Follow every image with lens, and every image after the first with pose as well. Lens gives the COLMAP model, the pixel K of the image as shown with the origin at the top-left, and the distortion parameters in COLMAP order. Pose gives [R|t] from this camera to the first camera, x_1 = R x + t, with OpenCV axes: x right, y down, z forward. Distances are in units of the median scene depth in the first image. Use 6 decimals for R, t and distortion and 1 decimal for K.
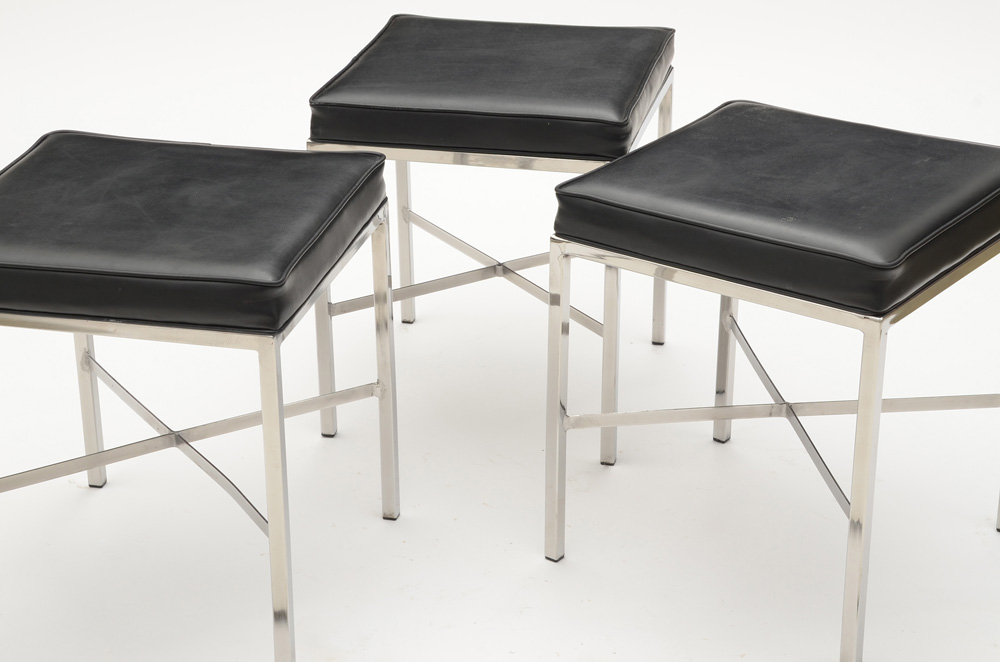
lens RADIAL K [[2128.6, 0, 502.7], [0, 2128.6, 334.8], [0, 0, 1]] dist [0.458405, 0.000000]
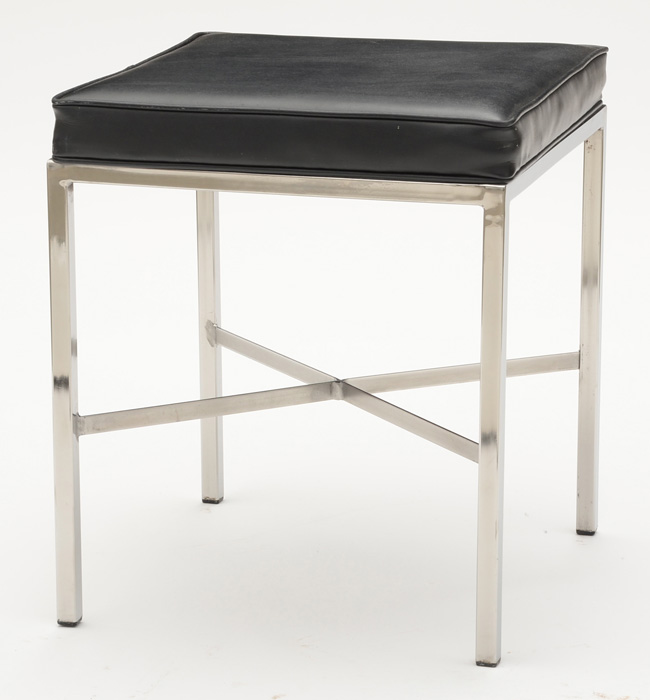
lens RADIAL K [[3196.2, 0, 324.9], [0, 3196.2, 352.4], [0, 0, 1]] dist [0.806352, 0.000000]
pose [[0.998161, 0.020181, -0.057160, 0.055943], [-0.029796, 0.984522, -0.172711, 0.142892], [0.052790, 0.174097, 0.983313, 0.011638]]
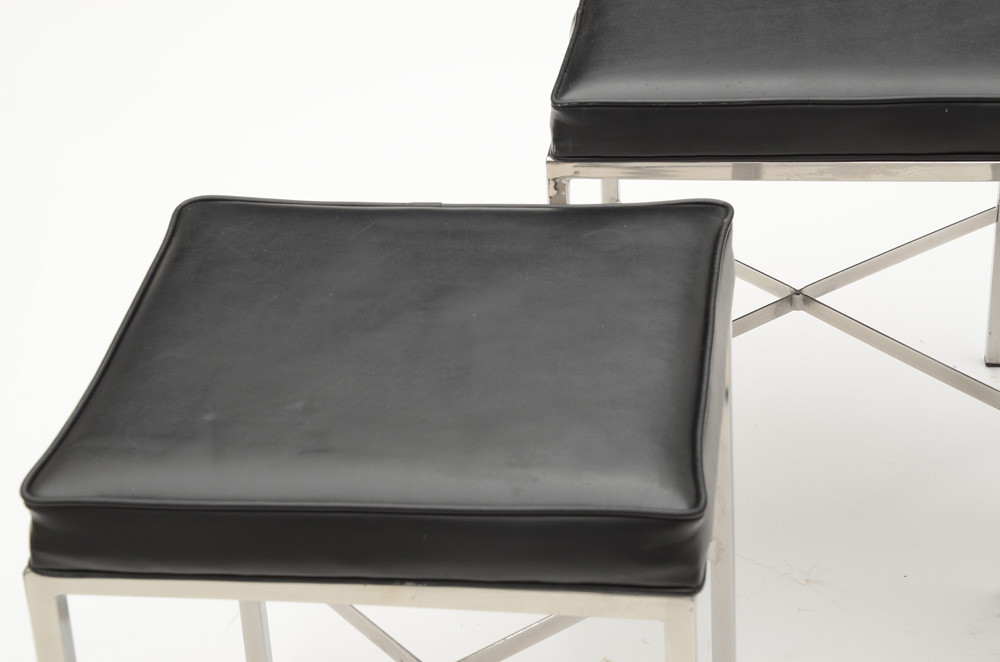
lens RADIAL K [[2272.8, 0, 507.1], [0, 2272.8, 332.9], [0, 0, 1]] dist [0.503425, 0.000000]
pose [[0.994415, -0.083769, 0.064202, -0.152140], [0.076986, 0.991832, 0.101696, -0.109697], [-0.072197, -0.096185, 0.992742, 0.310855]]
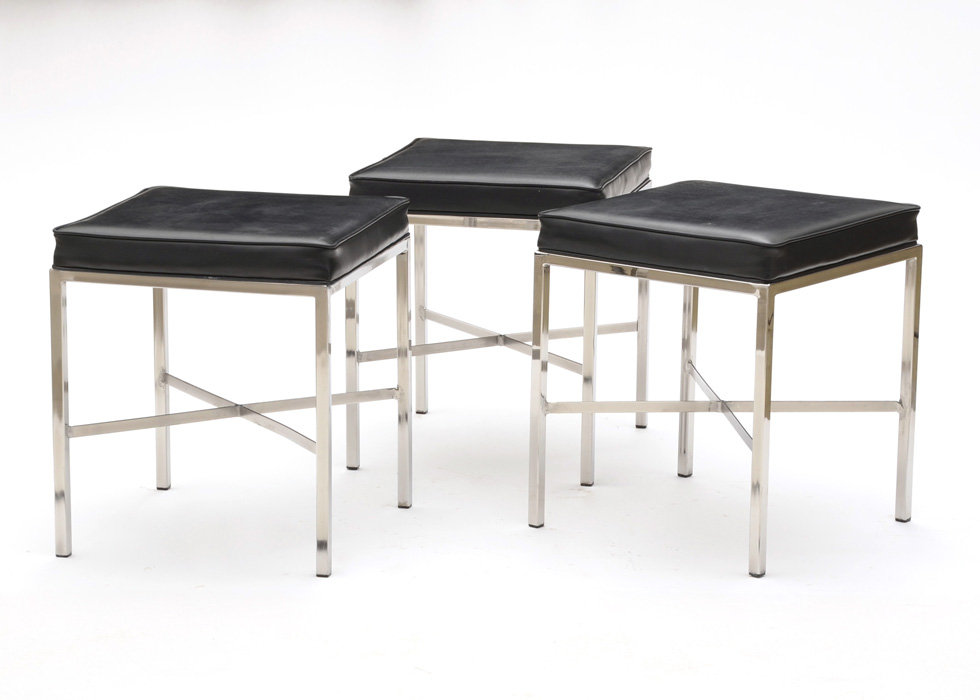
lens RADIAL K [[3340.6, 0, 496.2], [0, 3340.6, 347.1], [0, 0, 1]] dist [0.815259, 0.000000]
pose [[0.999582, 0.017925, -0.022687, 0.041087], [-0.022131, 0.979262, -0.201385, 0.374845], [0.018607, 0.201803, 0.979249, -0.877062]]
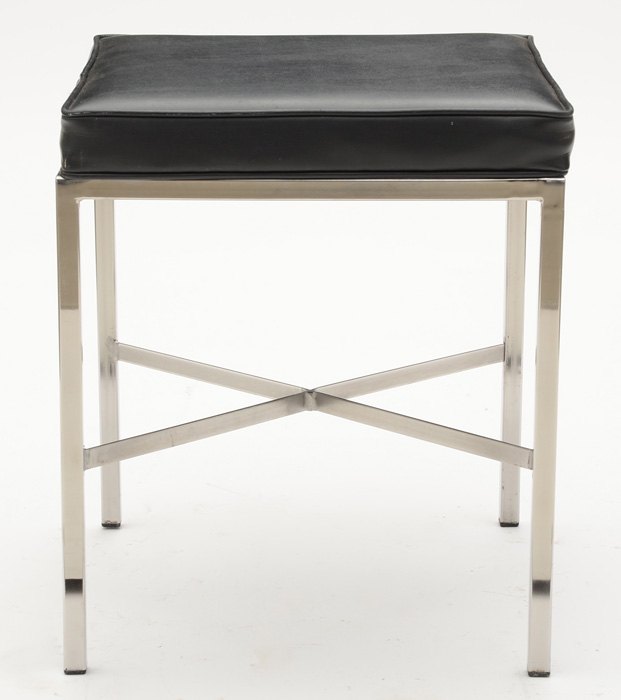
lens RADIAL K [[2829.3, 0, 310.8], [0, 2829.3, 344.1], [0, 0, 1]] dist [0.778359, 0.000000]
pose [[0.973762, -0.045831, 0.222907, -0.207727], [0.082599, 0.983892, -0.158539, 0.096406], [-0.212051, 0.172791, 0.961862, 0.188063]]
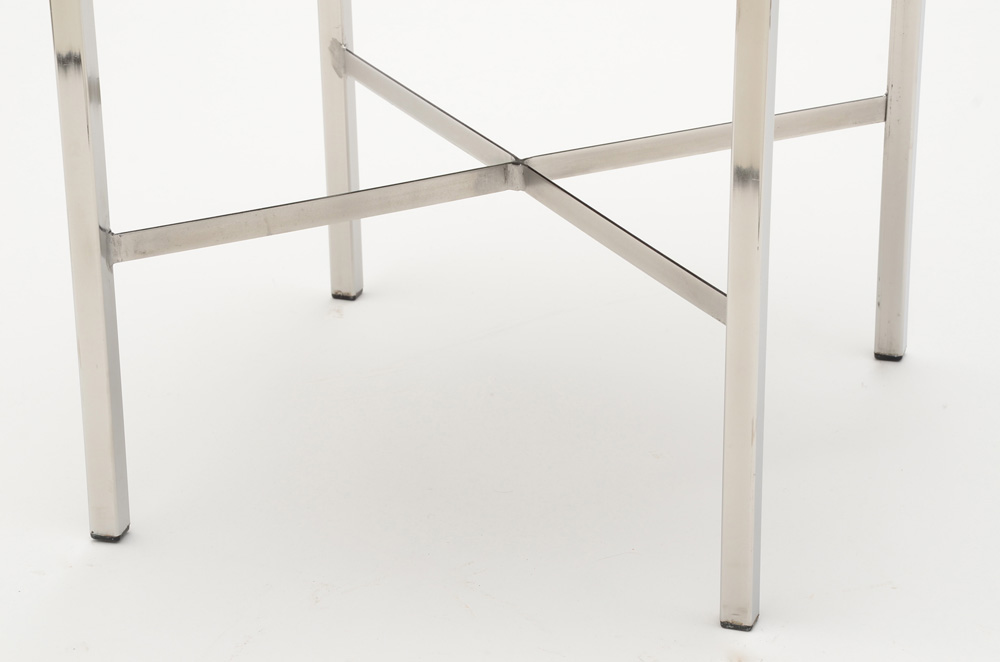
lens RADIAL K [[3245.0, 0, 482.3], [0, 3245.0, 343.7], [0, 0, 1]] dist [0.802138, 0.000000]
pose [[0.995825, 0.029687, -0.086325, 0.055030], [-0.030888, 0.999443, -0.012615, 0.014519], [0.085903, 0.015229, 0.996187, 0.356626]]
